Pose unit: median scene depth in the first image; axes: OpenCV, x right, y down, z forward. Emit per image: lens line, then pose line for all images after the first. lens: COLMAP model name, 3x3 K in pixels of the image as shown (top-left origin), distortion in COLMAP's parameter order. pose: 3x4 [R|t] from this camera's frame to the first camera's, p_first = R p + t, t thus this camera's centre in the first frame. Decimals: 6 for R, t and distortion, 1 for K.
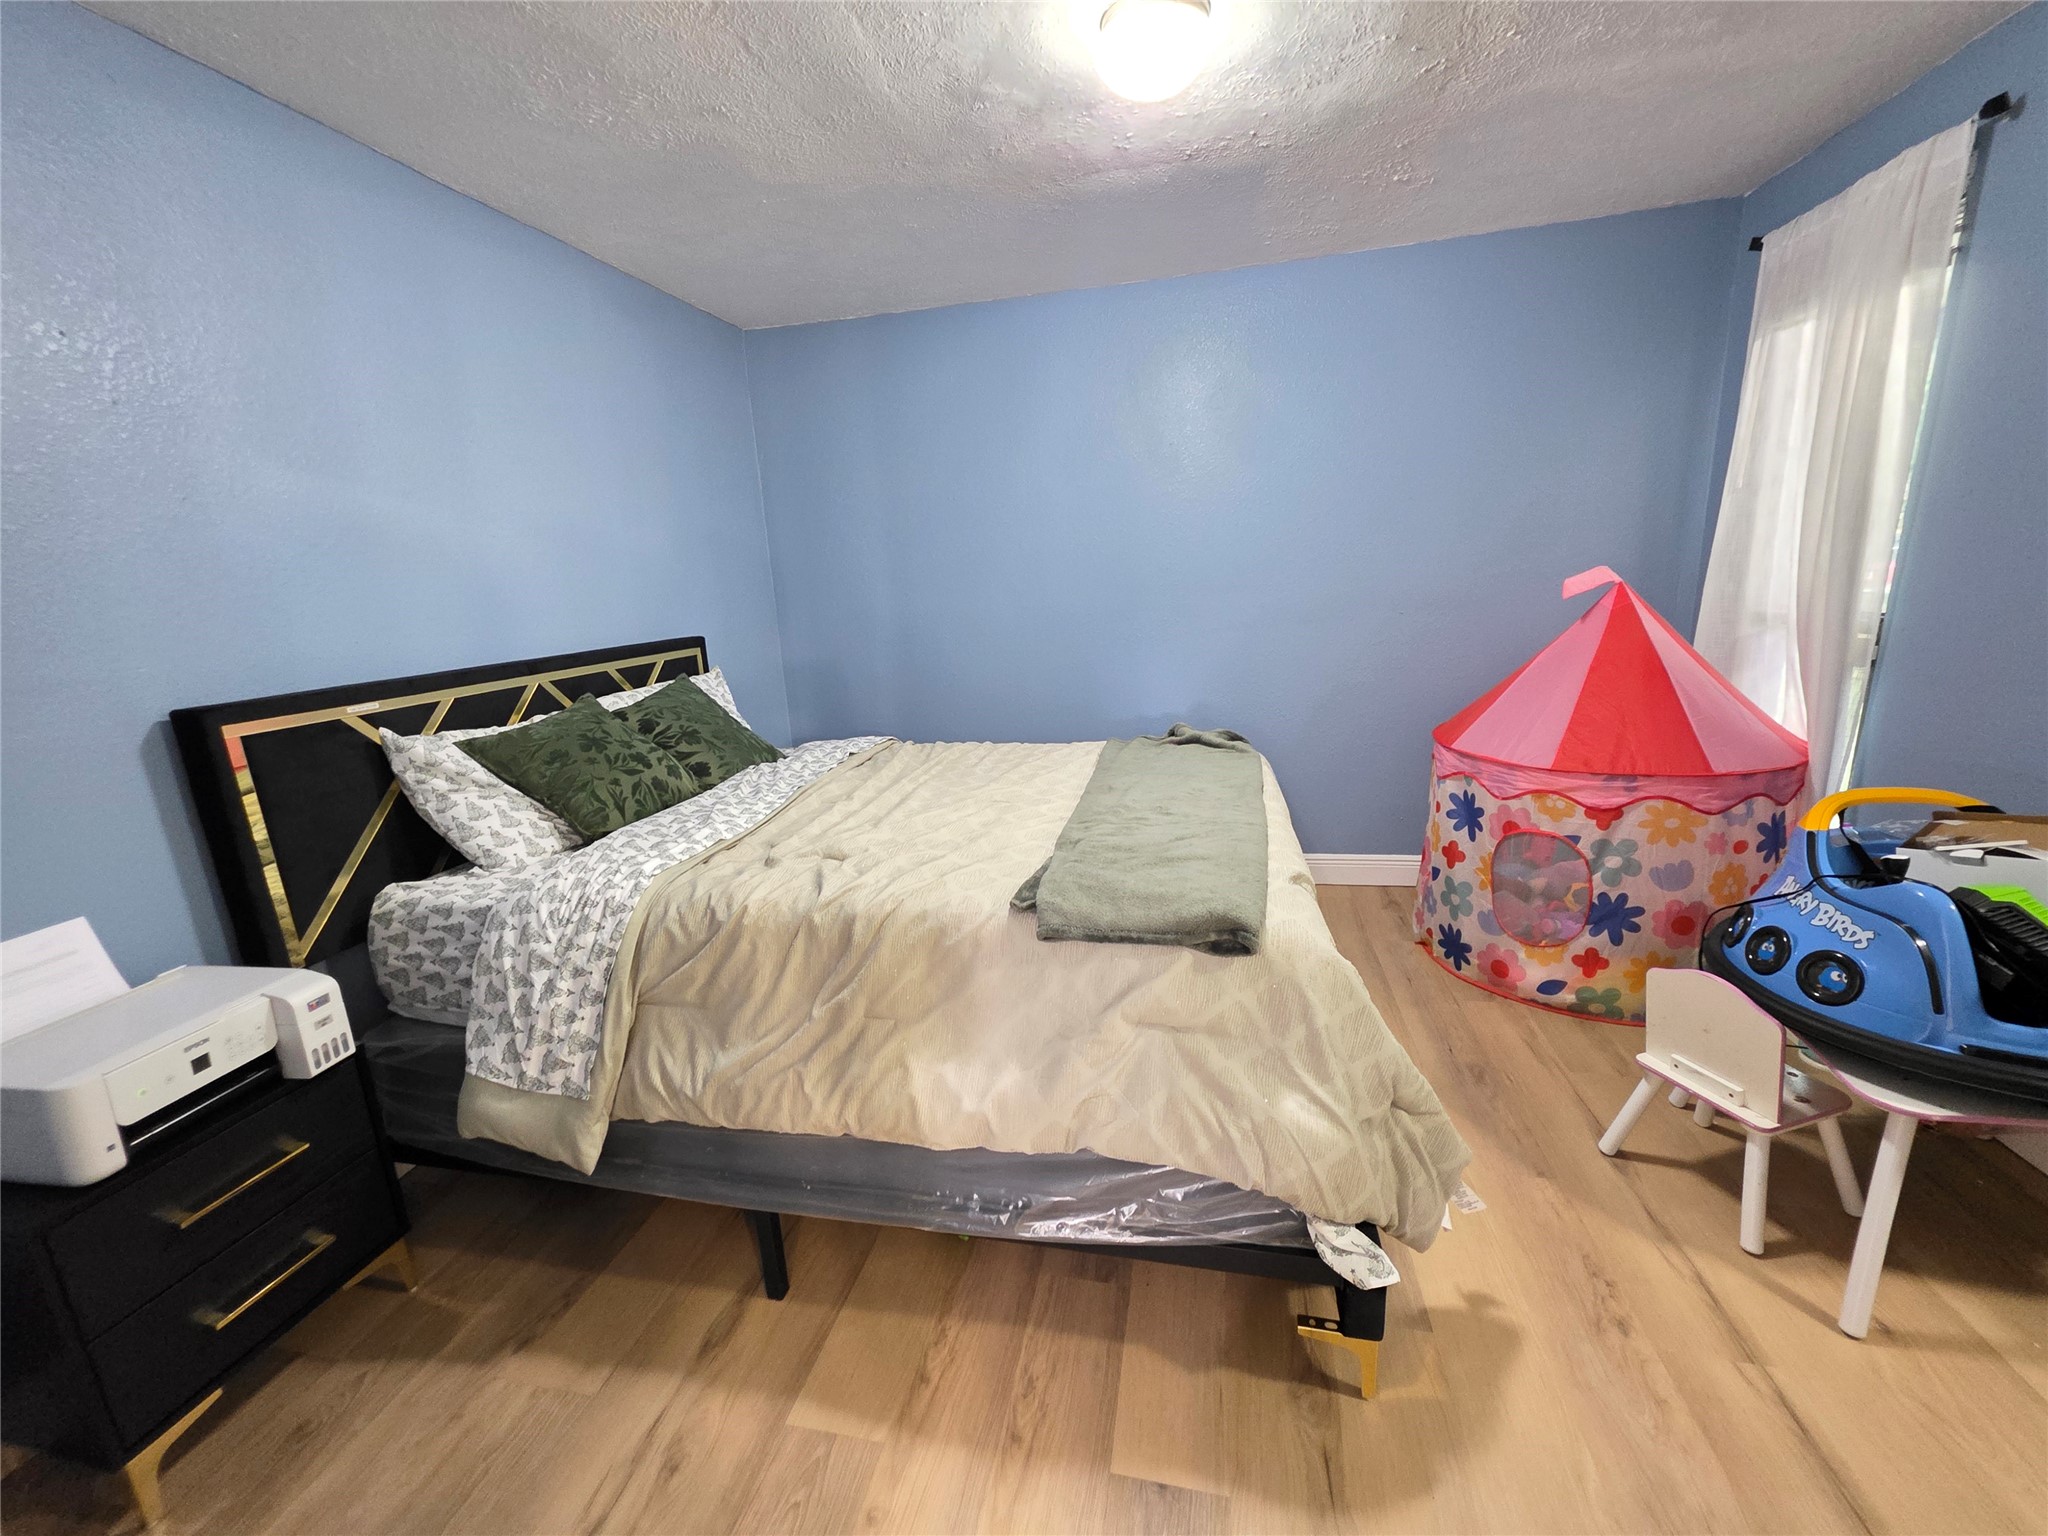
lens RADIAL K [[822.4, 0, 1025.5], [0, 822.4, 764.2], [0, 0, 1]] dist [0.003852, 0.000339]
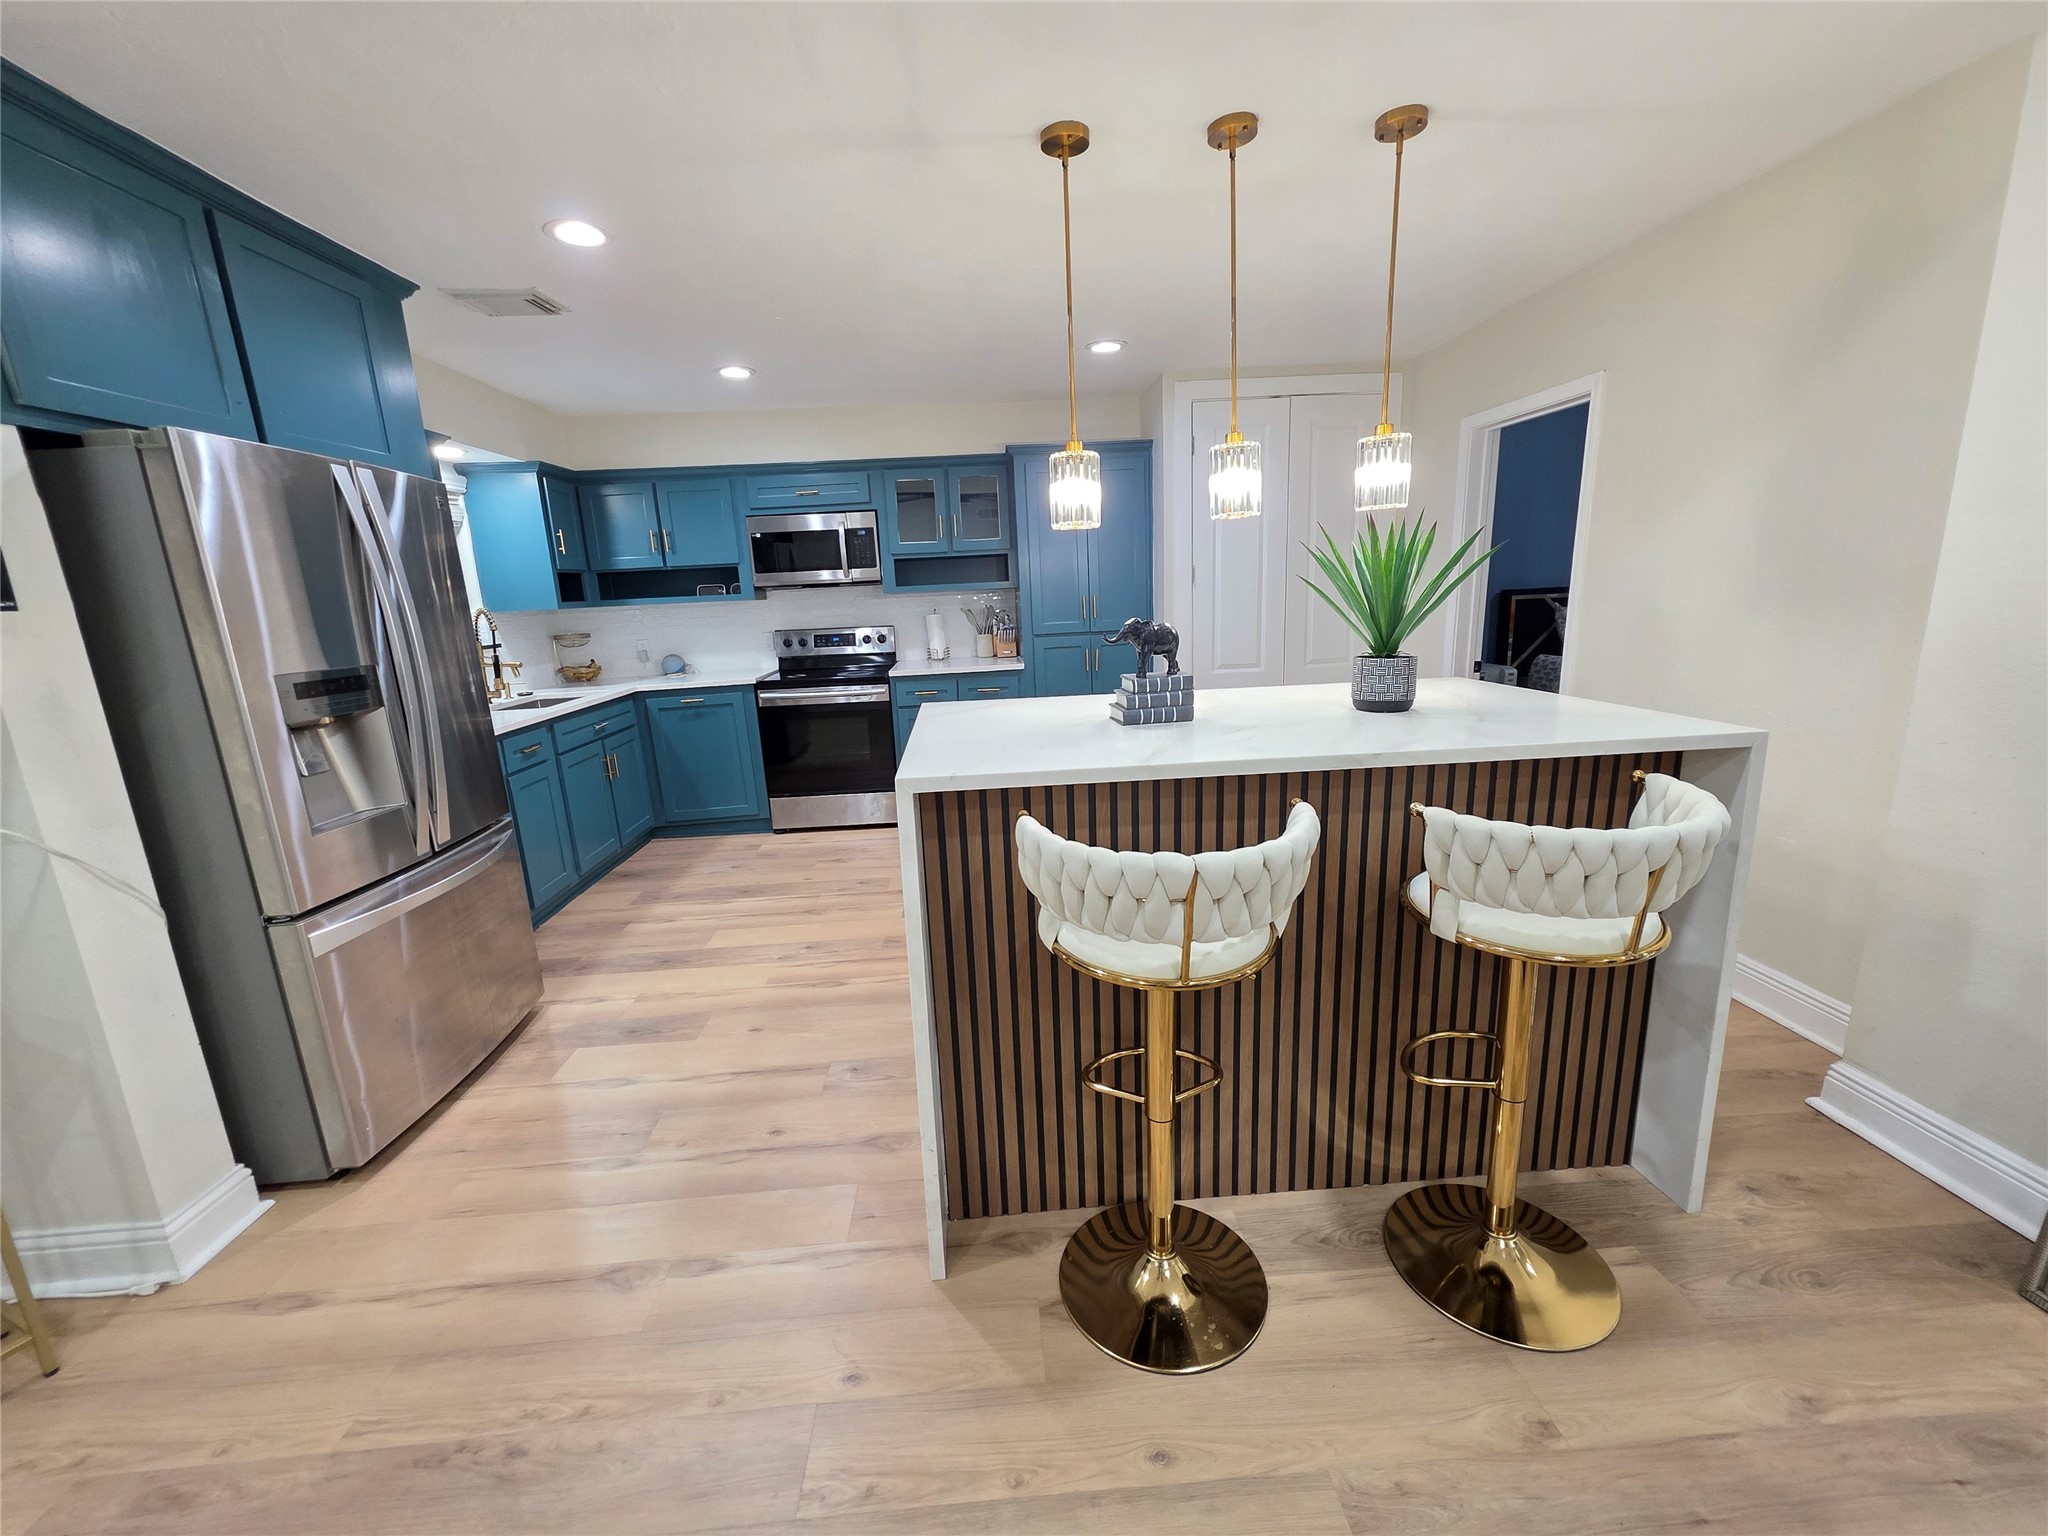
lens RADIAL K [[822.4, 0, 1022.0], [0, 822.4, 765.0], [0, 0, 1]] dist [0.003852, 0.000339]
pose [[0.260910, 0.243718, -0.934092, 1.635544], [-0.191746, 0.961411, 0.197288, 0.304274], [0.946129, 0.127634, 0.297573, -1.628902]]
